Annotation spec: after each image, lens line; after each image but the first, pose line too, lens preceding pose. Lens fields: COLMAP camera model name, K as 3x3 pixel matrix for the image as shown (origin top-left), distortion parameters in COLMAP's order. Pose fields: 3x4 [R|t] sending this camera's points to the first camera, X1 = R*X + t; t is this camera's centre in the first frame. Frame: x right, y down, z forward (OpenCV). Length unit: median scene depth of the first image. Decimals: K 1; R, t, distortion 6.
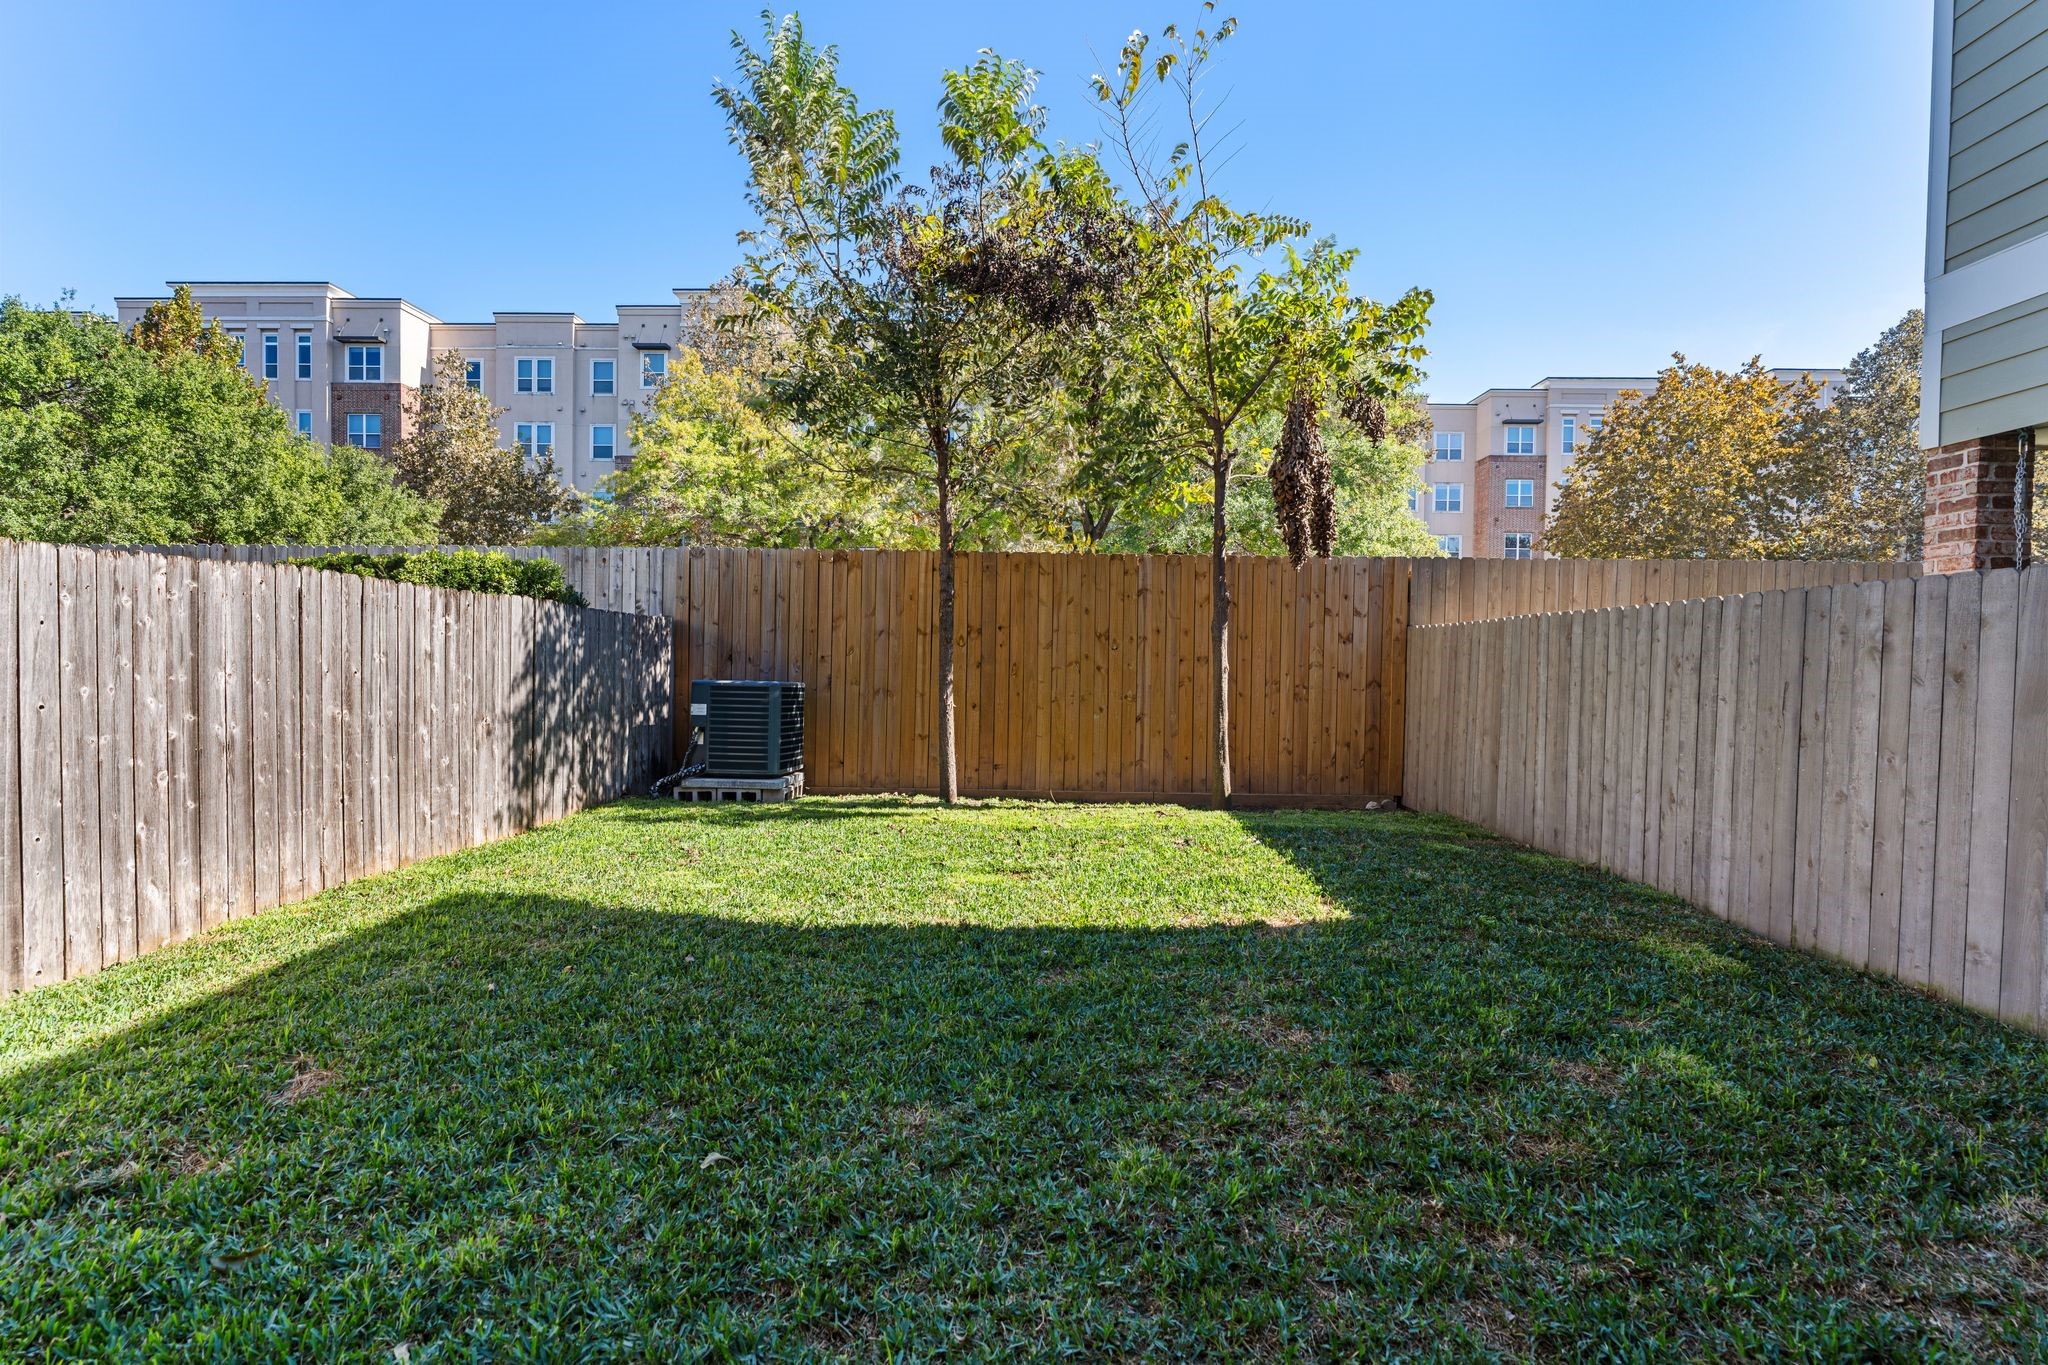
lens RADIAL K [[923.0, 0, 1024.8], [0, 923.0, 678.4], [0, 0, 1]] dist [-0.004527, -0.000329]
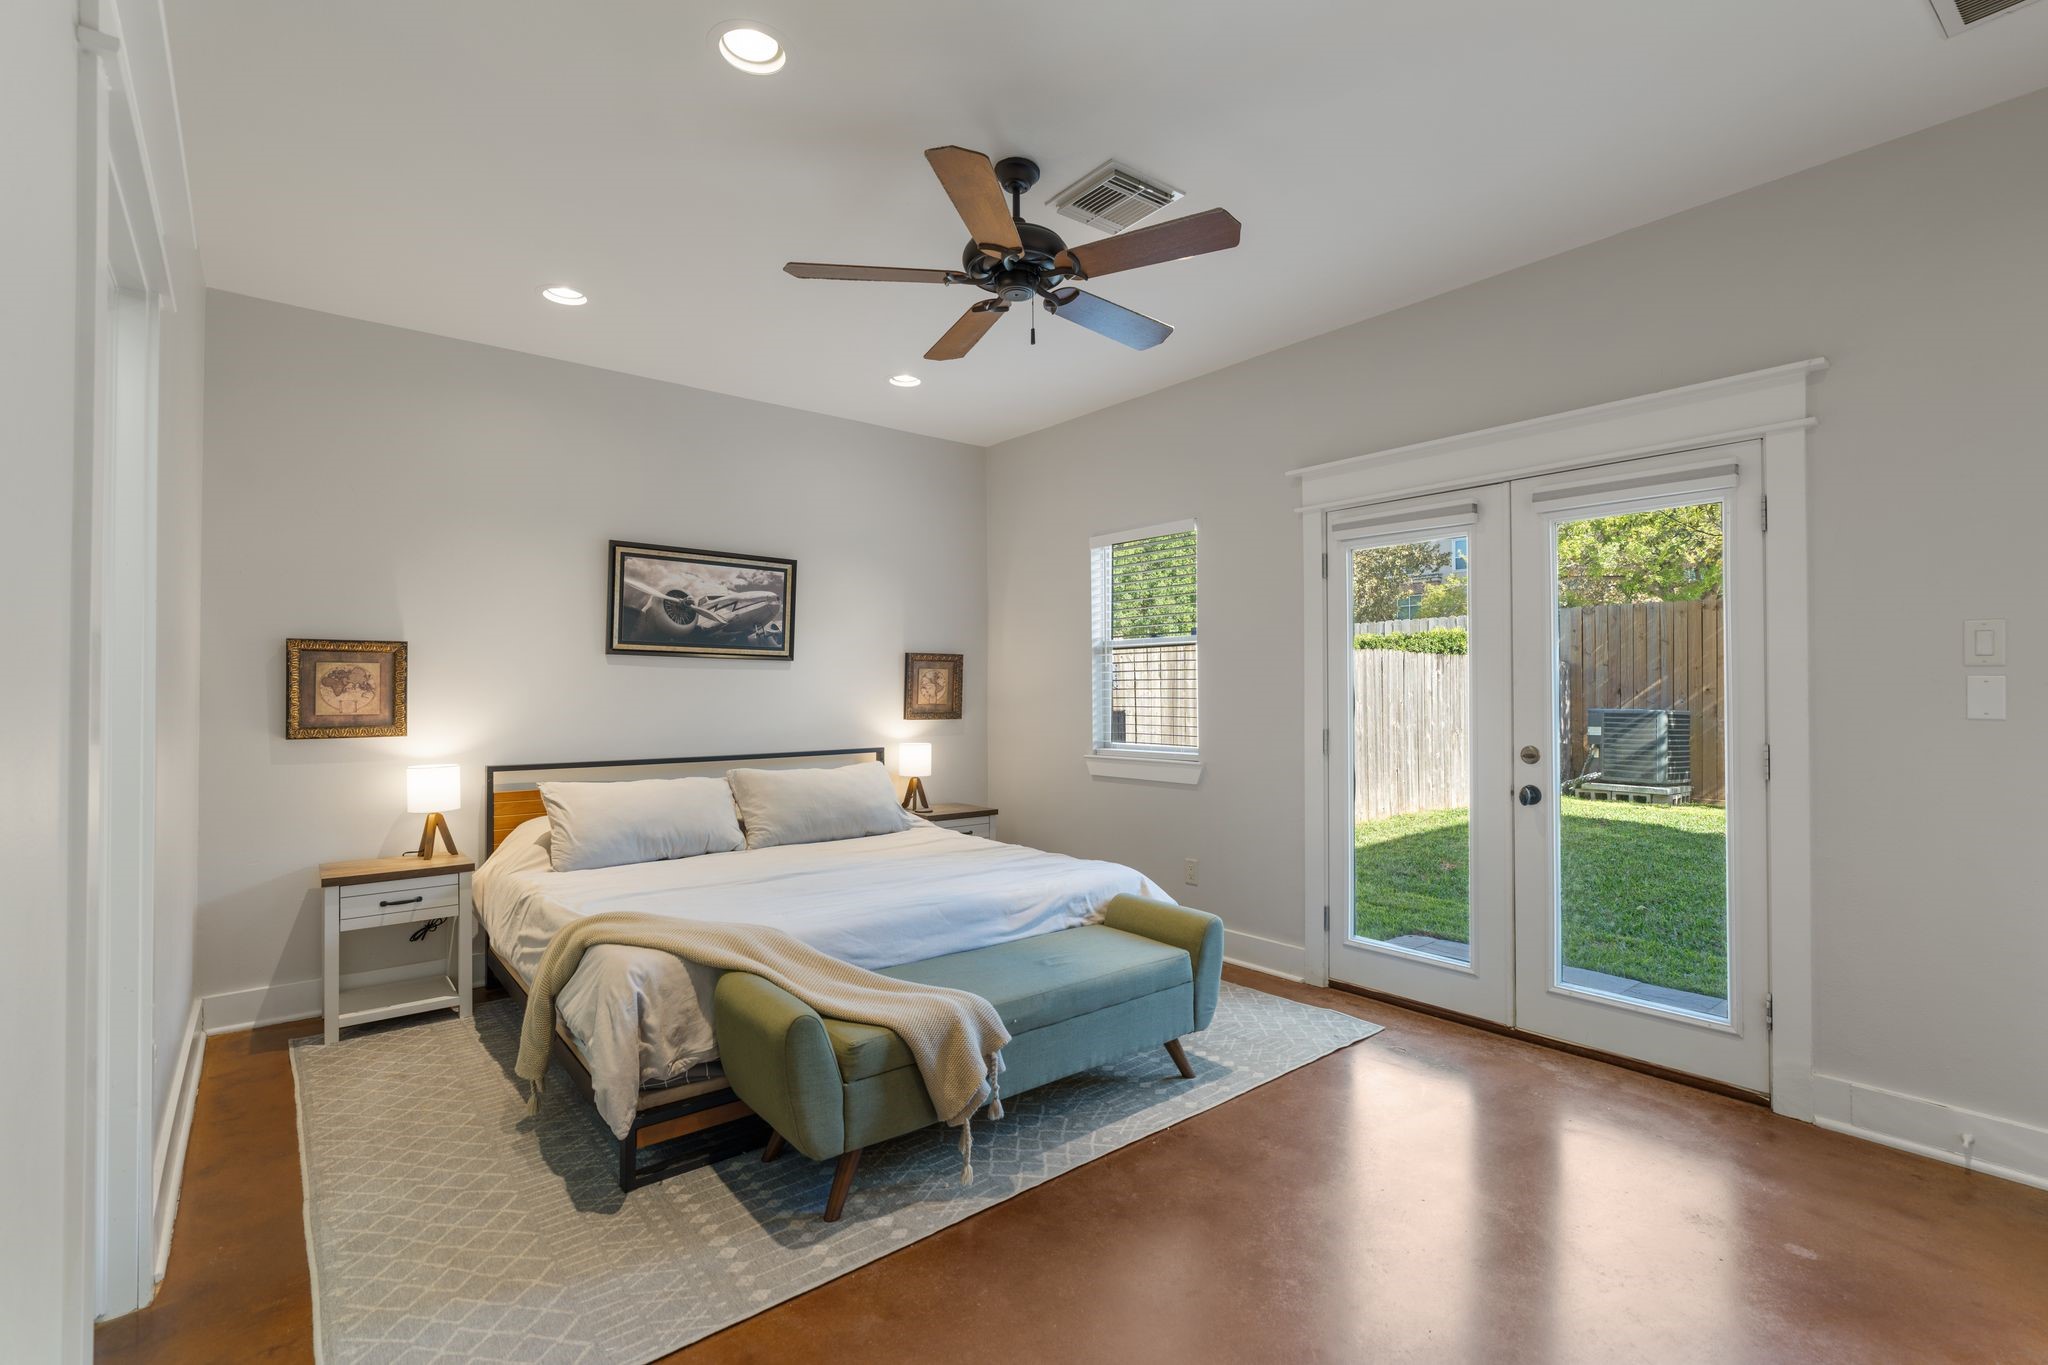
lens RADIAL K [[923.0, 0, 1024.8], [0, 923.0, 678.4], [0, 0, 1]] dist [-0.004527, -0.000329]
pose [[0.649392, -0.026964, -0.759976, 0.158686], [-0.002459, 0.999291, -0.037557, 0.012571], [0.760450, 0.026258, 0.648866, -0.623728]]
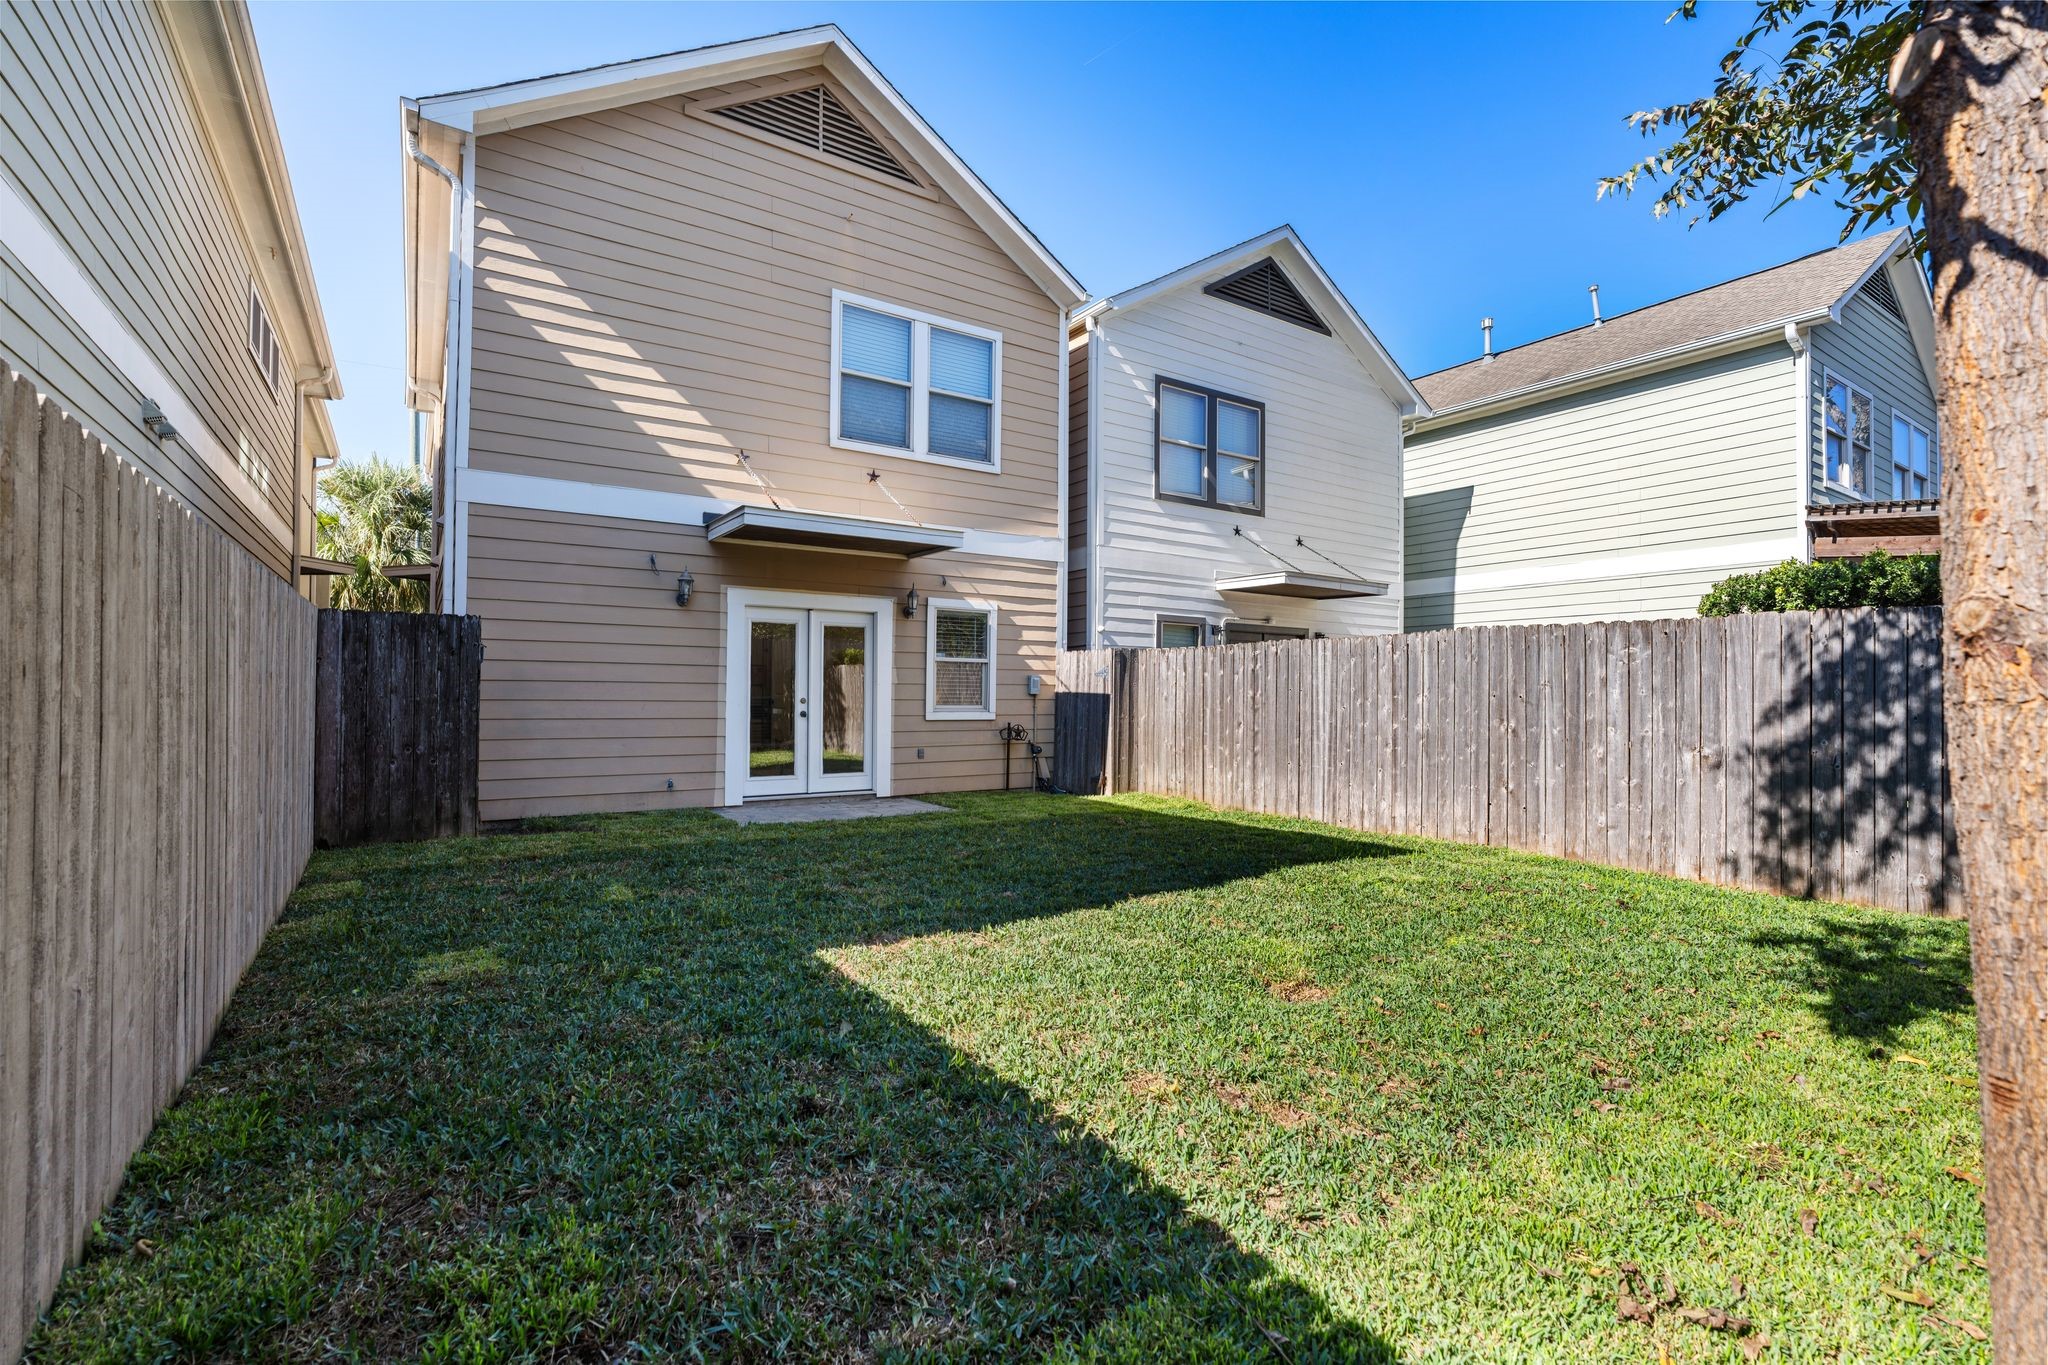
lens RADIAL K [[923.0, 0, 1024.8], [0, 923.0, 678.4], [0, 0, 1]] dist [-0.004527, -0.000329]
pose [[-0.821814, -0.026526, -0.569138, 0.481344], [-0.027662, 0.999595, -0.006646, -0.002814], [0.569084, 0.010281, -0.822215, 1.278839]]
